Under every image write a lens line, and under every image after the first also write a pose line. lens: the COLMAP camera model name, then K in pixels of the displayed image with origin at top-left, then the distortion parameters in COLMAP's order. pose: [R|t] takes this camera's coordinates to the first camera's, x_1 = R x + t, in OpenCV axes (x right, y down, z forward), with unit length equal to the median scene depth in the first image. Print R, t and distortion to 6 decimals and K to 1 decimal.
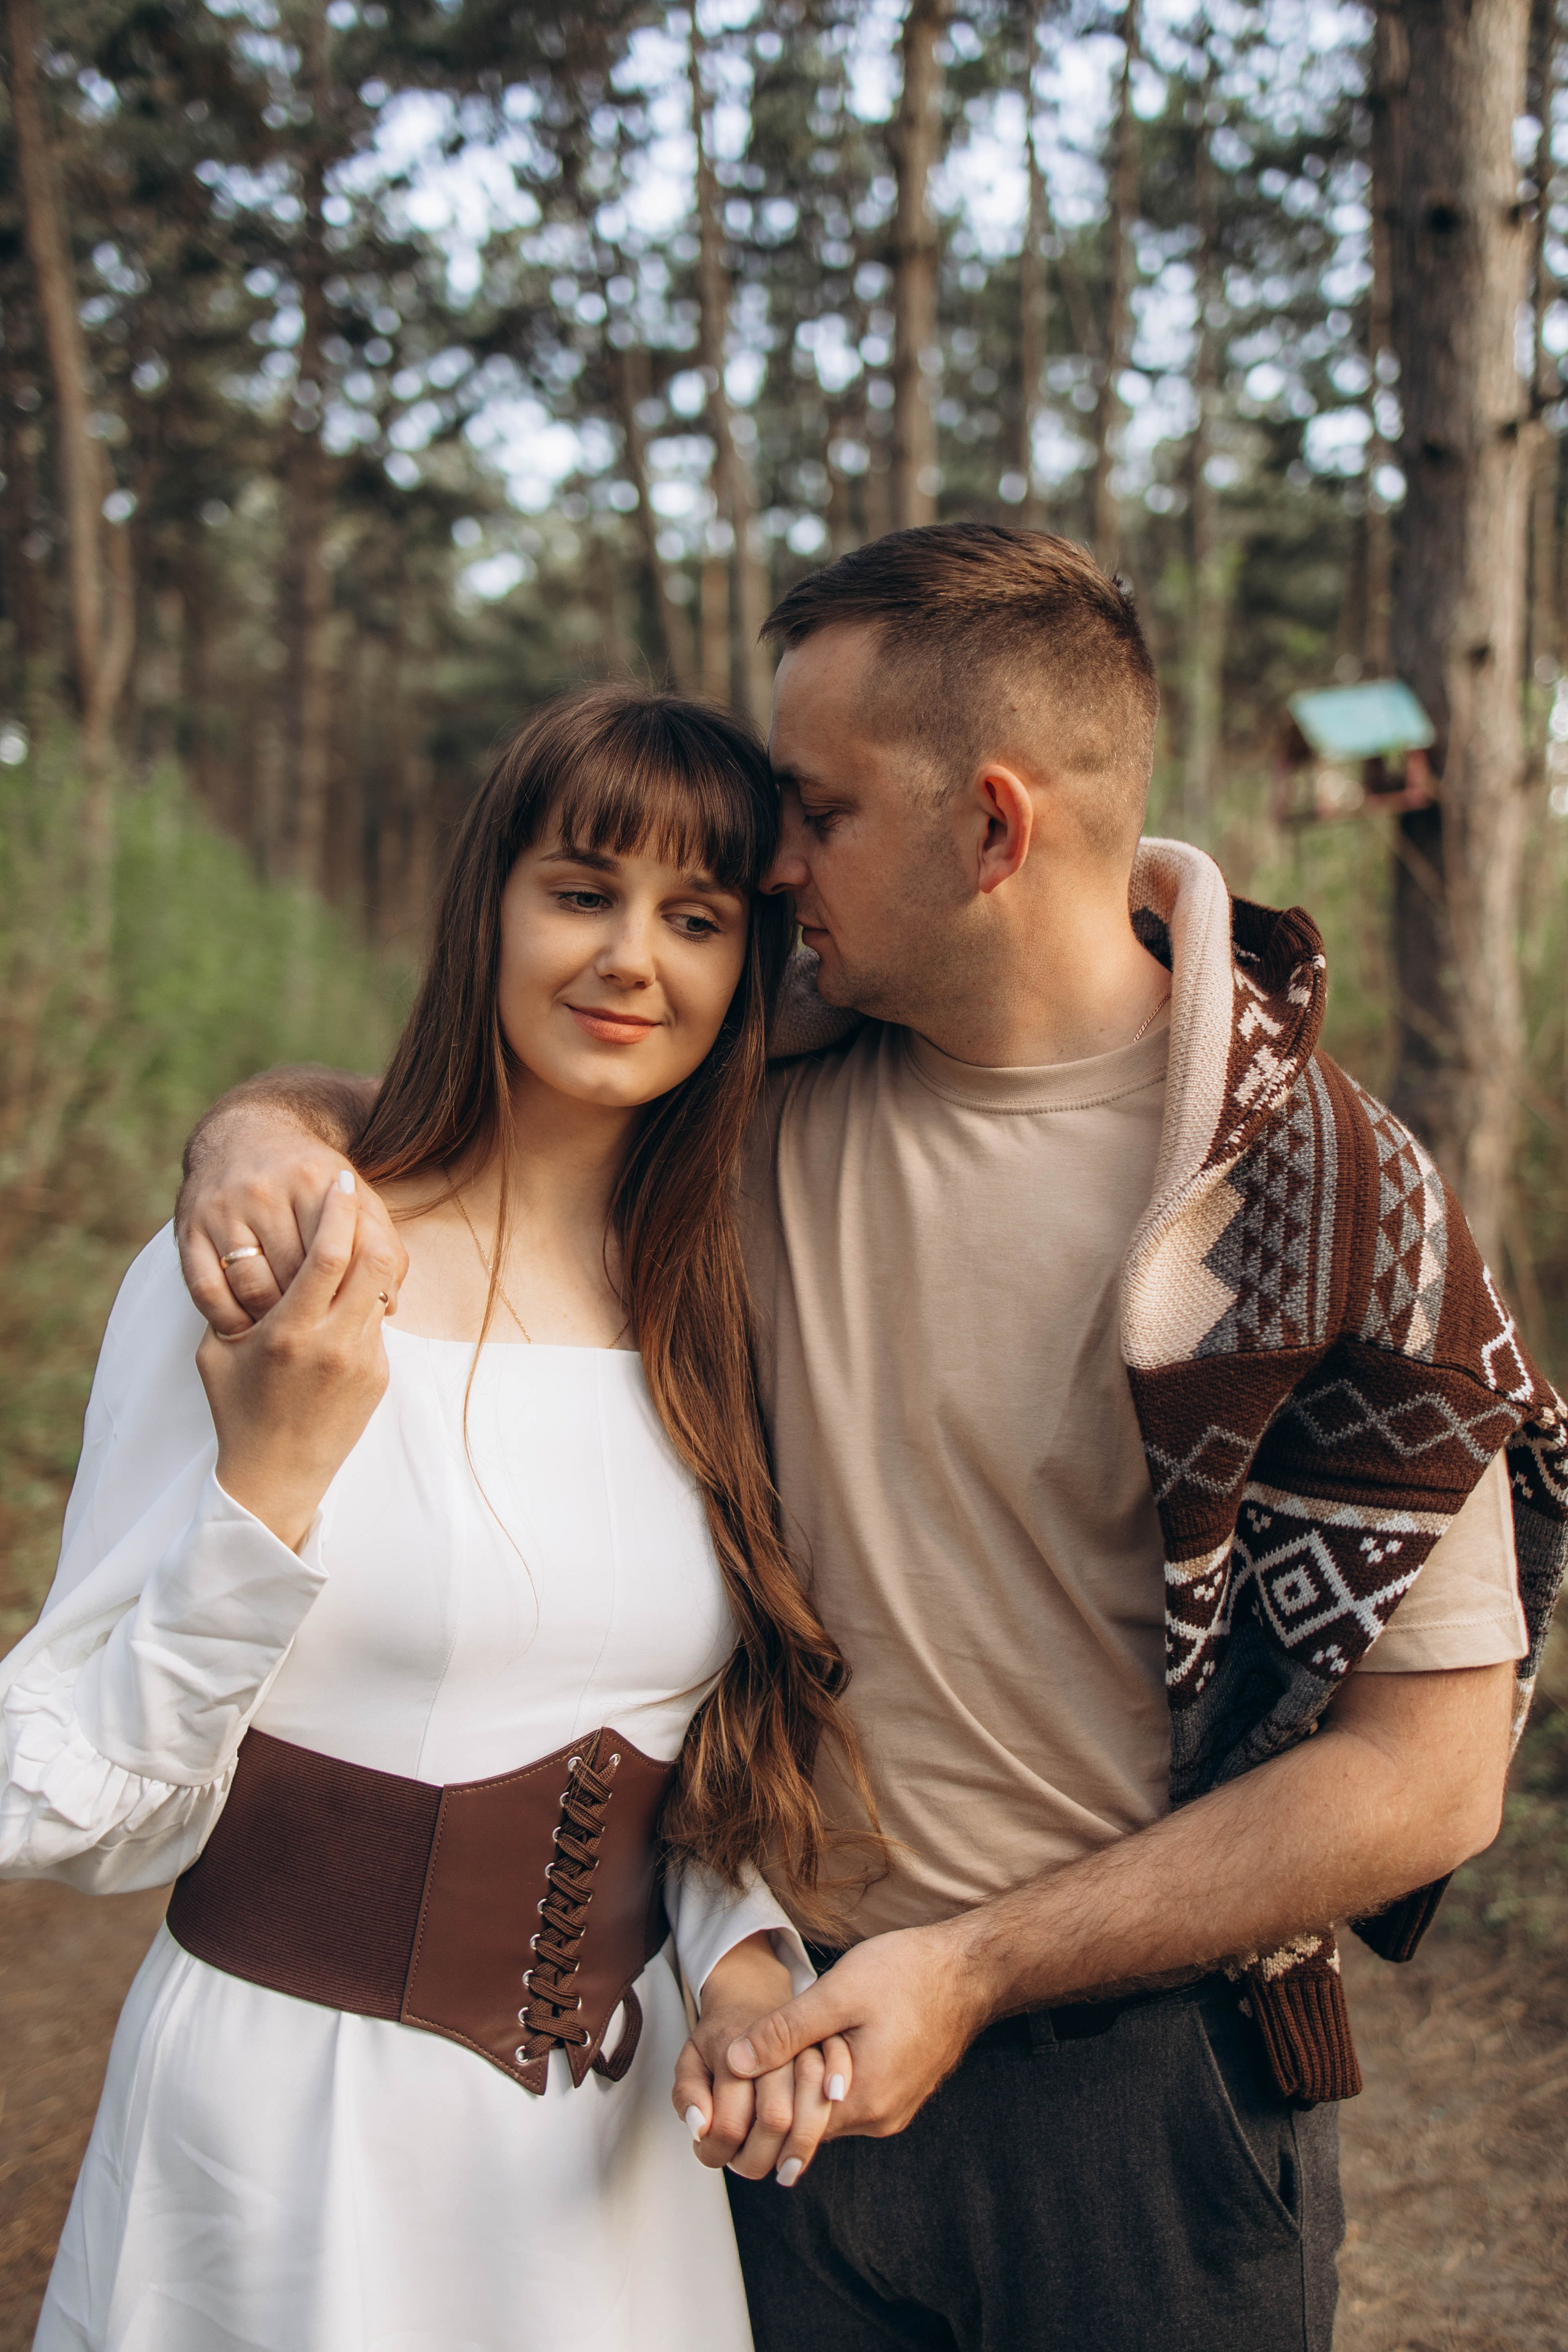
lens RADIAL K [[2362.5, 0, 828.2], [0, 2362.5, 1182.0], [0, 0, 1]] dist [-0.009547, 0.000000]
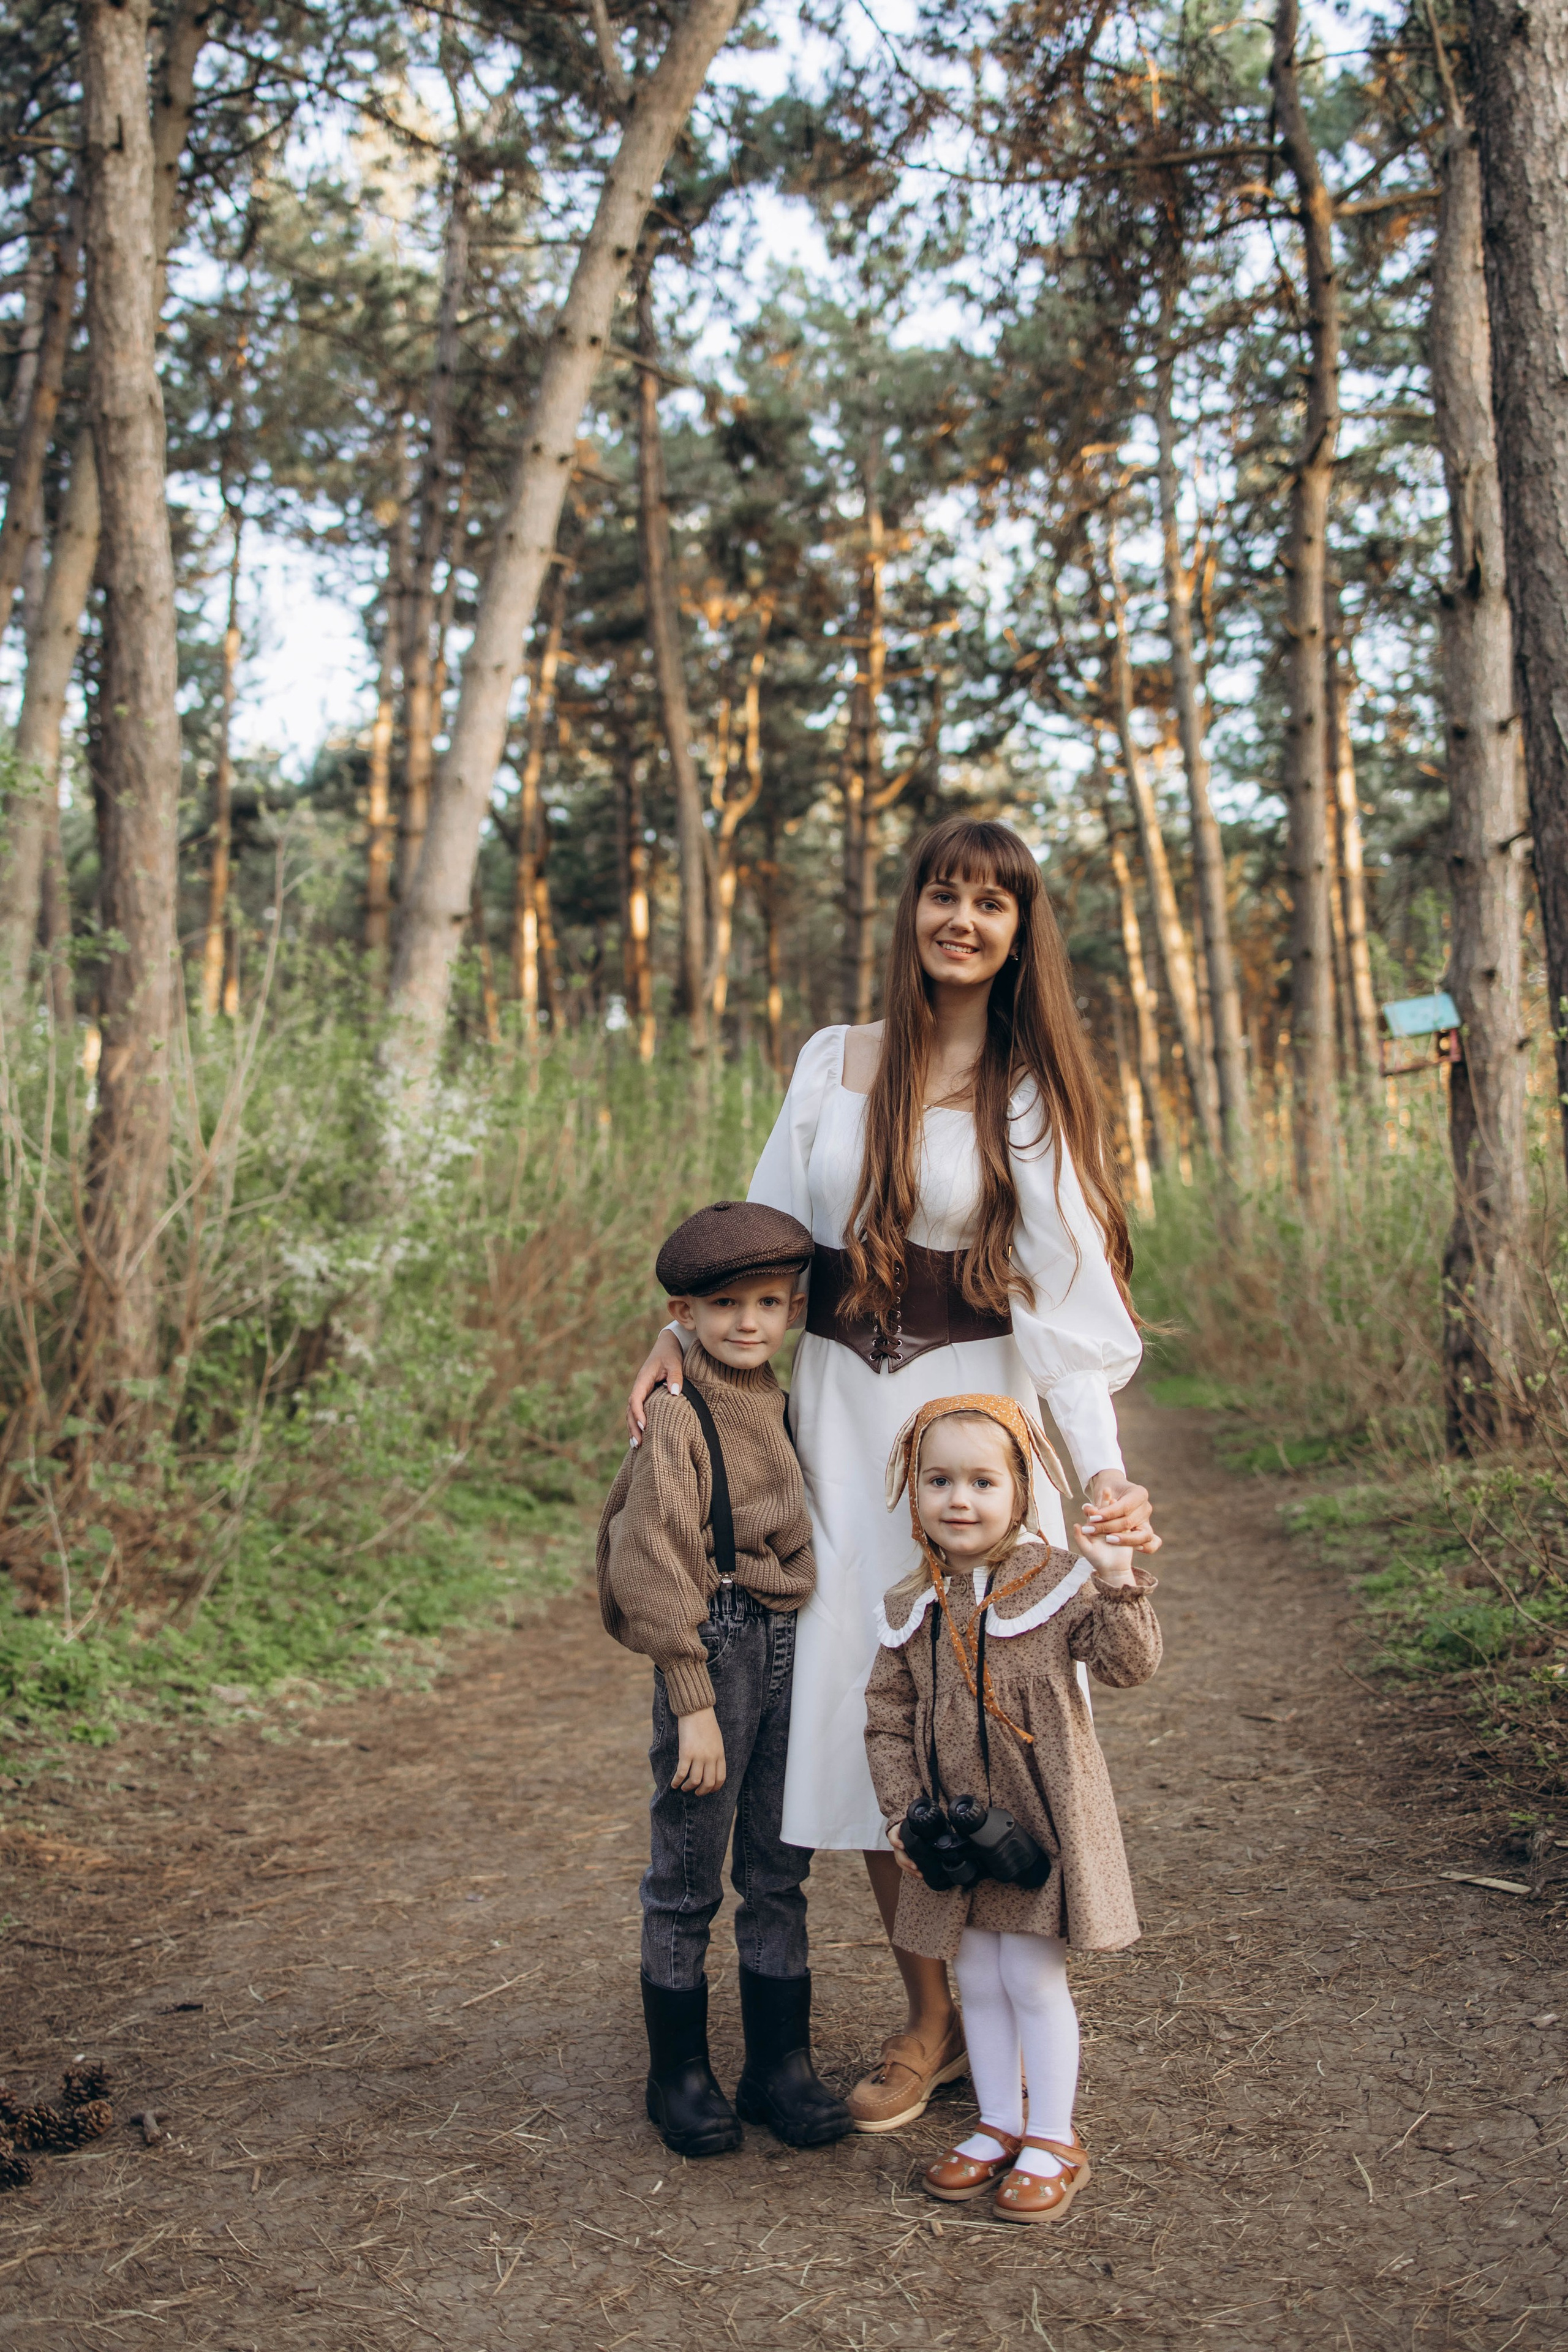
lens RADIAL K [[2362.5, 0, 785.3], [0, 2362.5, 1173.6], [0, 0, 1]] dist [-0.009547, 0.000000]
pose [[0.967896, -0.018444, -0.250672, 0.037128], [-0.008410, 0.994369, -0.105638, 0.019611], [0.251209, 0.104355, 0.962291, -0.141380]]
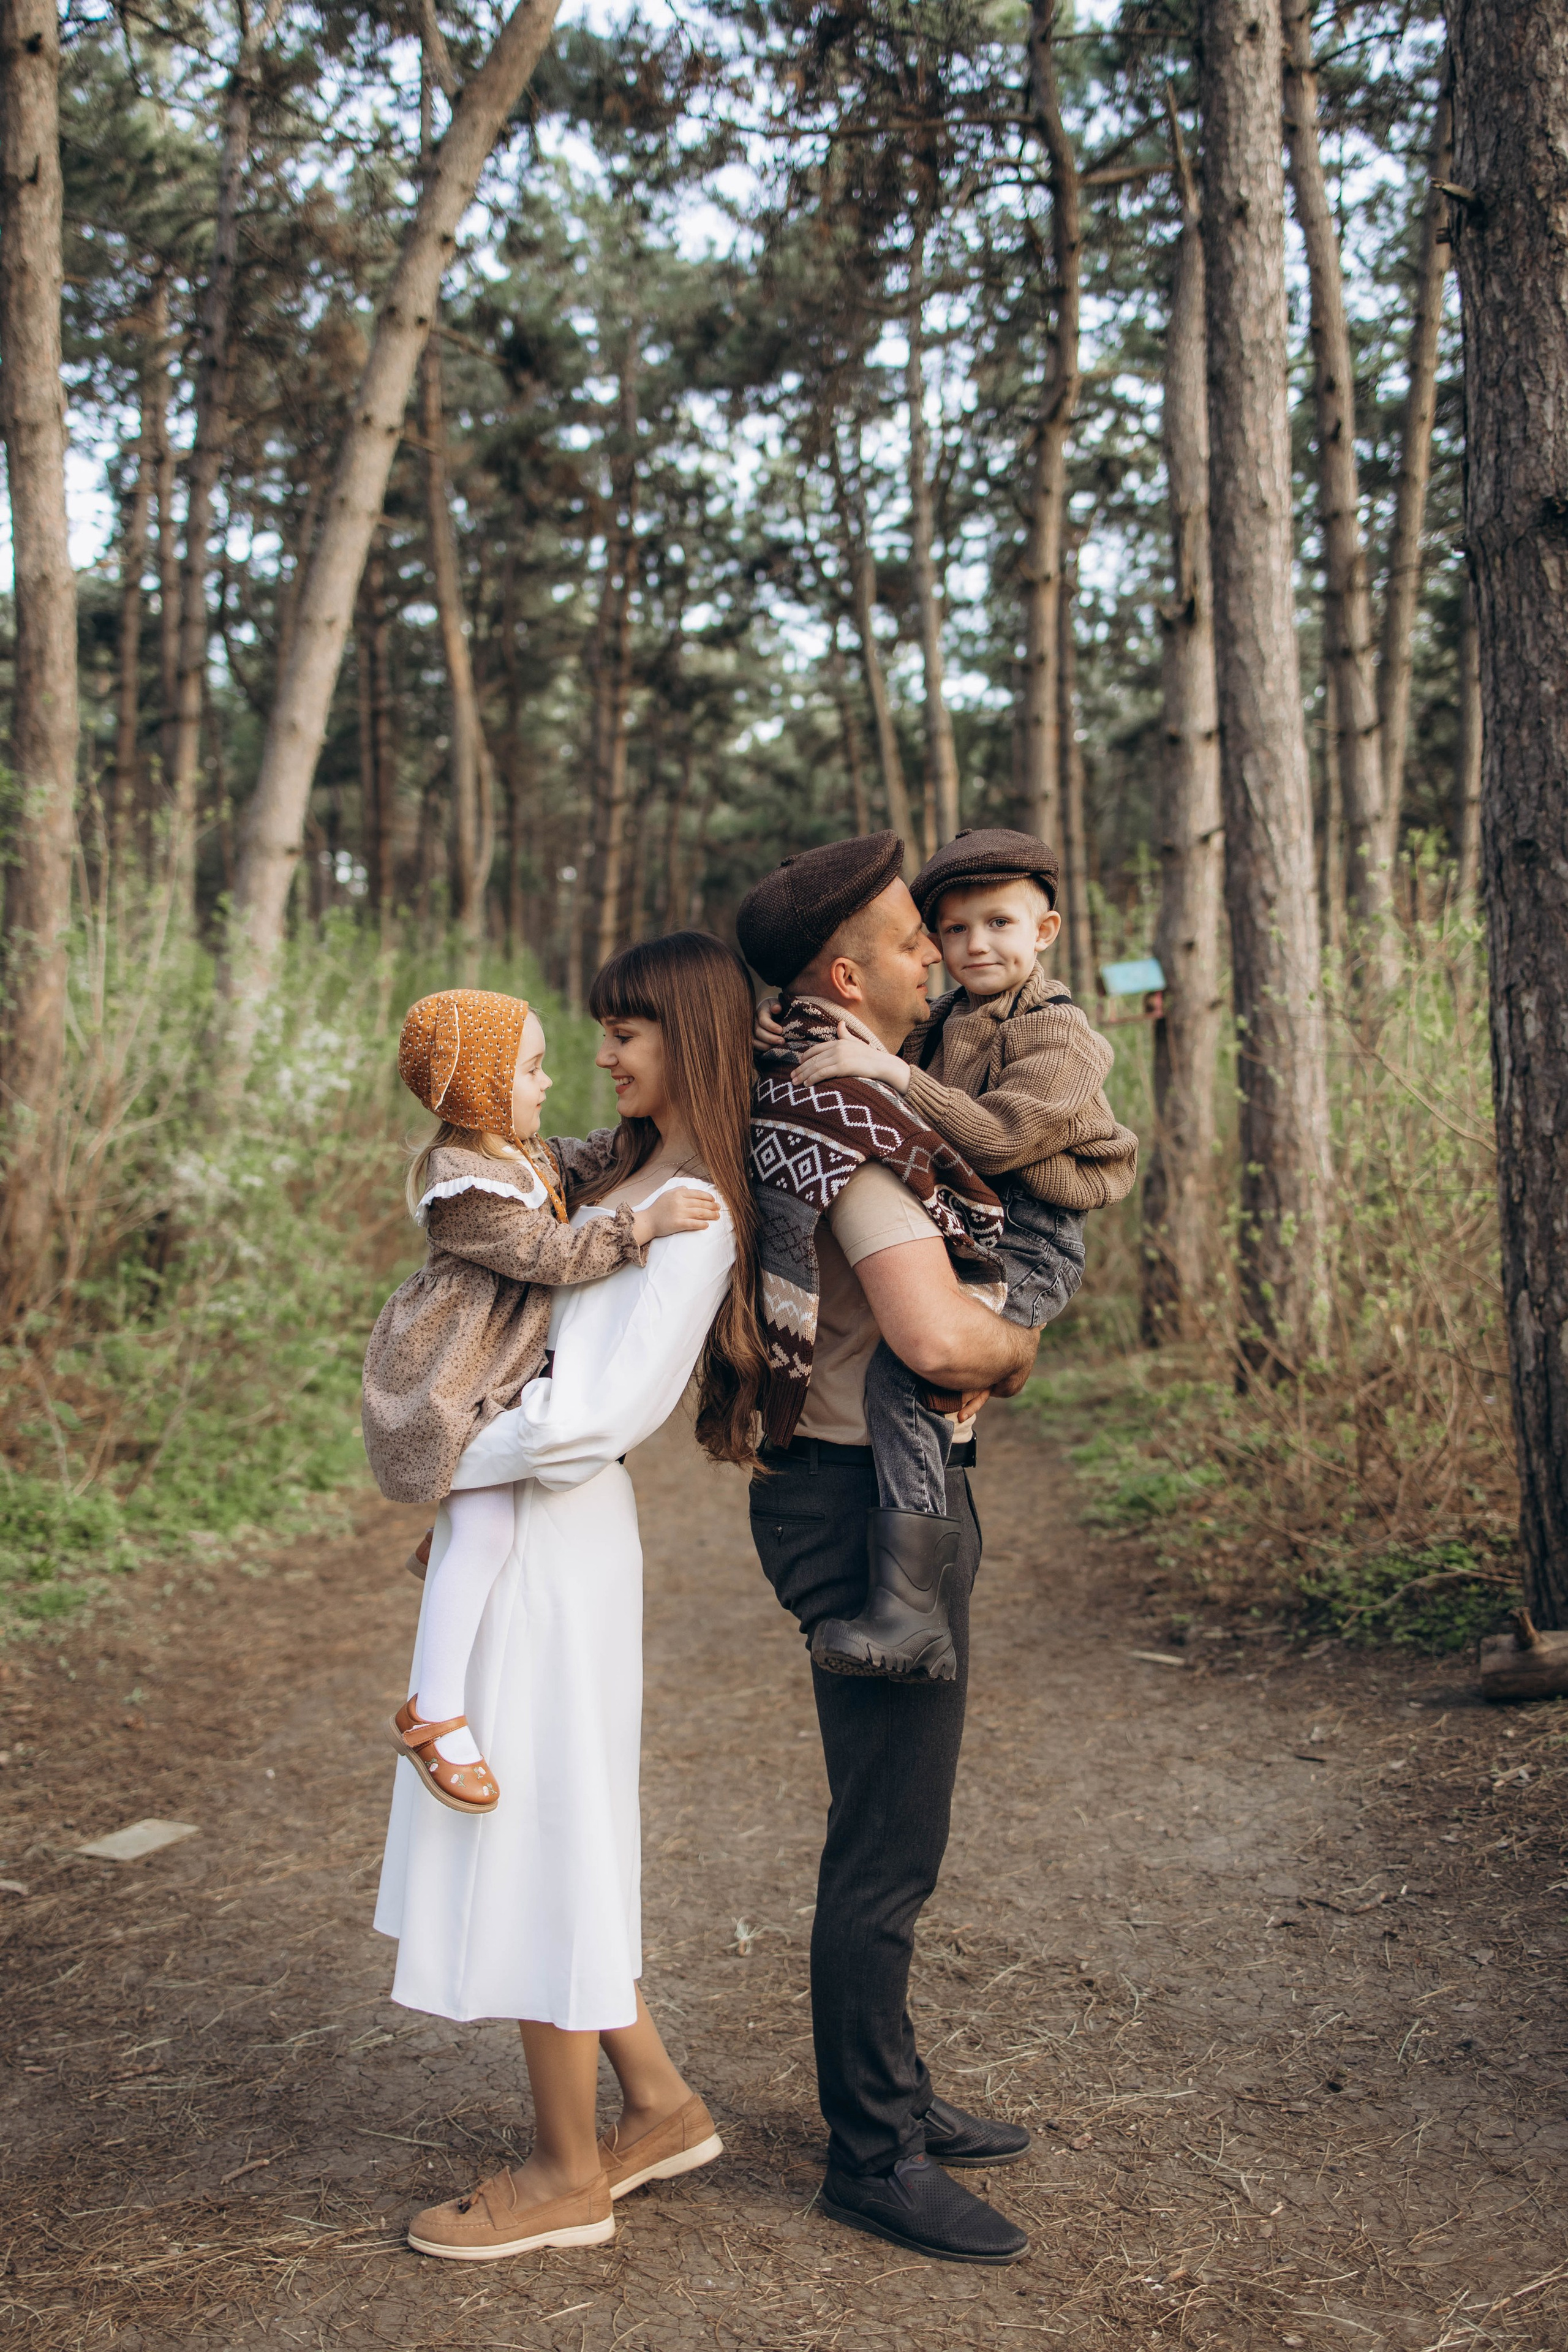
lens RADIAL K [[2362.5, 0, 801.4], [0, 2362.5, 1198.0], [0, 0, 1]] dist [-0.009547, 0.000000]
pose [[0.992074, 0.017598, -0.124413, 0.035781], [-0.022047, 0.999162, -0.034474, 0.013886], [0.123702, 0.036944, 0.991631, -0.197097]]
